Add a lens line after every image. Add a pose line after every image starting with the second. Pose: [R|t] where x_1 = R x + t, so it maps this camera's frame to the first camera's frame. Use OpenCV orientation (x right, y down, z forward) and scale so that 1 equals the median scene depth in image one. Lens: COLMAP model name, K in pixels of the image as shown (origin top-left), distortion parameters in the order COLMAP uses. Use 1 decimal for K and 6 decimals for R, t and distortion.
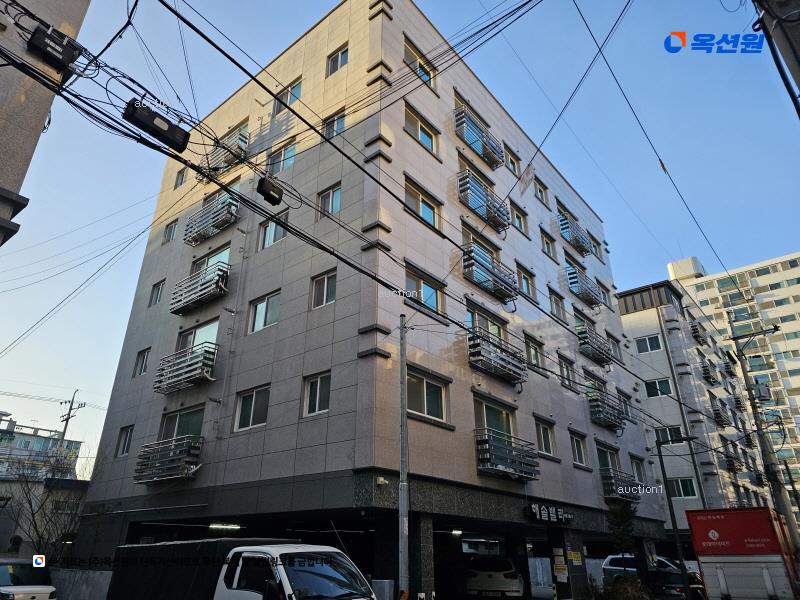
lens RADIAL K [[538.5, 0, 398.9], [0, 538.5, 300.0], [0, 0, 1]] dist [0.012889, -0.005741]
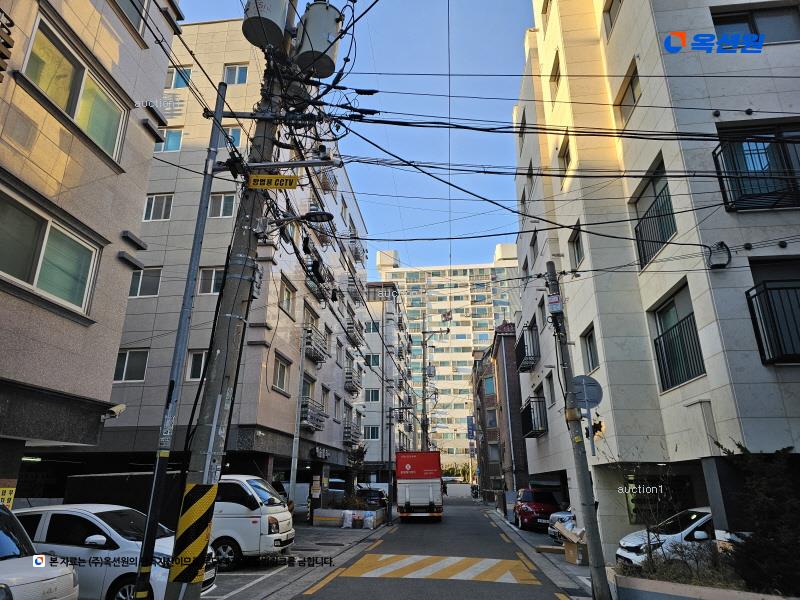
lens RADIAL K [[538.5, 0, 397.2], [0, 538.5, 295.5], [0, 0, 1]] dist [0.012889, -0.005741]
pose [[0.819574, 0.174140, 0.545869, -0.381822], [-0.236429, 0.970590, 0.045346, -0.117605], [-0.521919, -0.166224, 0.836642, -0.224583]]
